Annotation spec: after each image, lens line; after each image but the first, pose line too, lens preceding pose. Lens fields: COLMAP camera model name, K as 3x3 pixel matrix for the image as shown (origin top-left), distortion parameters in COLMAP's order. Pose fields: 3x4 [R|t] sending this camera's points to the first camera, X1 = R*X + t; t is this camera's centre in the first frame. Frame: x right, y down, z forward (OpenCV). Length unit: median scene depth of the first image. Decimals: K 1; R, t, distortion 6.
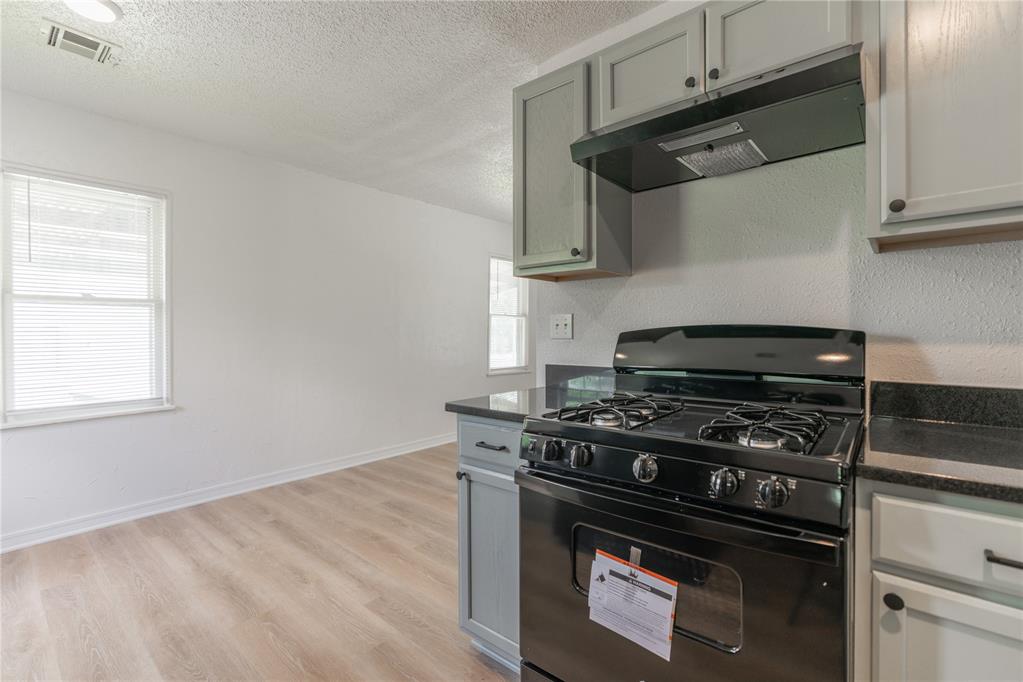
lens RADIAL K [[472.1, 0, 514.5], [0, 472.1, 335.8], [0, 0, 1]] dist [0.000624, 0.000462]
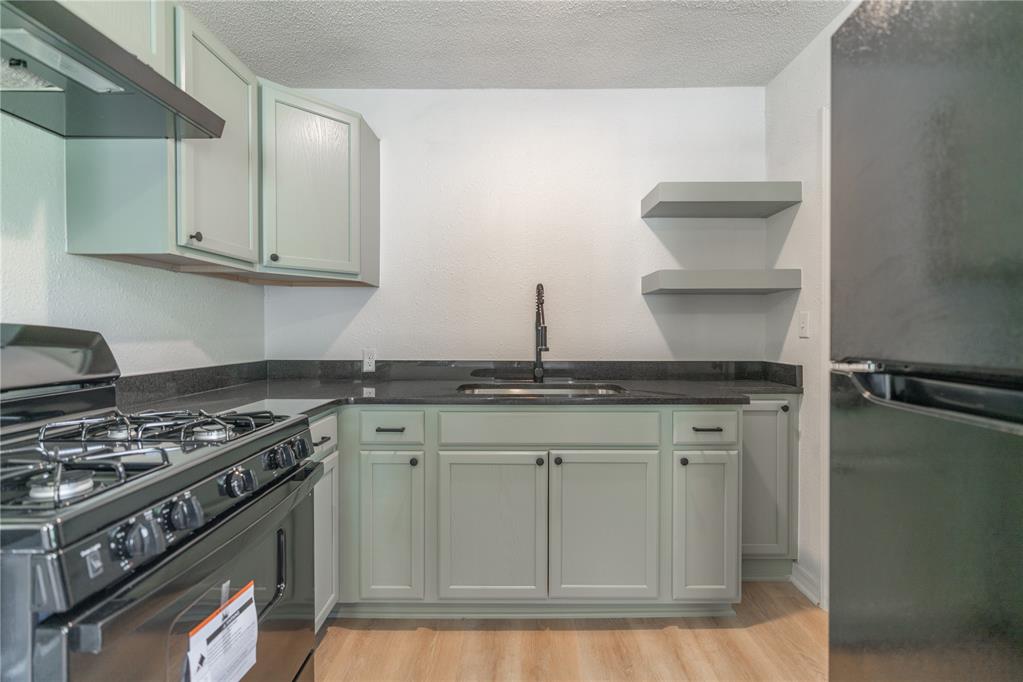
lens RADIAL K [[461.2, 0, 512.1], [0, 461.2, 339.1], [0, 0, 1]] dist [-0.002578, 0.000799]
pose [[-0.645088, -0.009648, 0.764048, -0.305112], [0.011798, 0.999675, 0.022584, -0.003168], [-0.764017, 0.023583, -0.644765, 0.481988]]
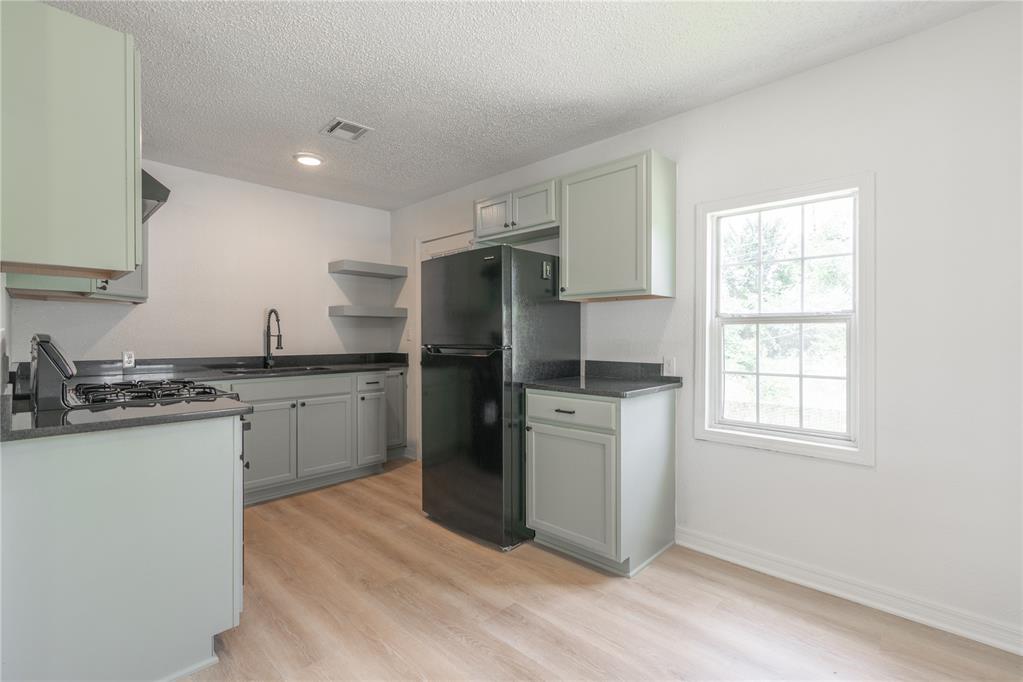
lens RADIAL K [[461.2, 0, 512.1], [0, 461.2, 339.1], [0, 0, 1]] dist [-0.002578, 0.000799]
pose [[-0.998535, 0.000500, 0.054101, -0.501159], [0.001348, 0.999877, 0.015640, -0.013692], [-0.054086, 0.015690, -0.998413, 1.285172]]
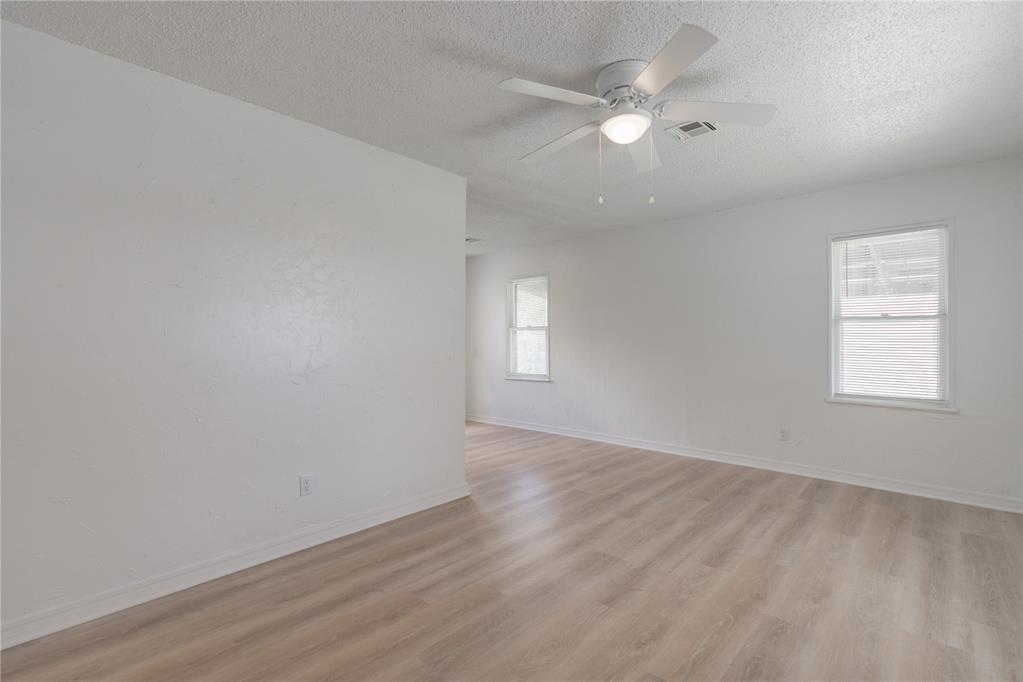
lens RADIAL K [[461.2, 0, 512.1], [0, 461.2, 339.1], [0, 0, 1]] dist [-0.002578, 0.000799]
pose [[-0.045054, -0.007242, -0.998958, 1.389498], [-0.010046, 0.999926, -0.006796, -0.007647], [0.998934, 0.009729, -0.045123, 1.081407]]
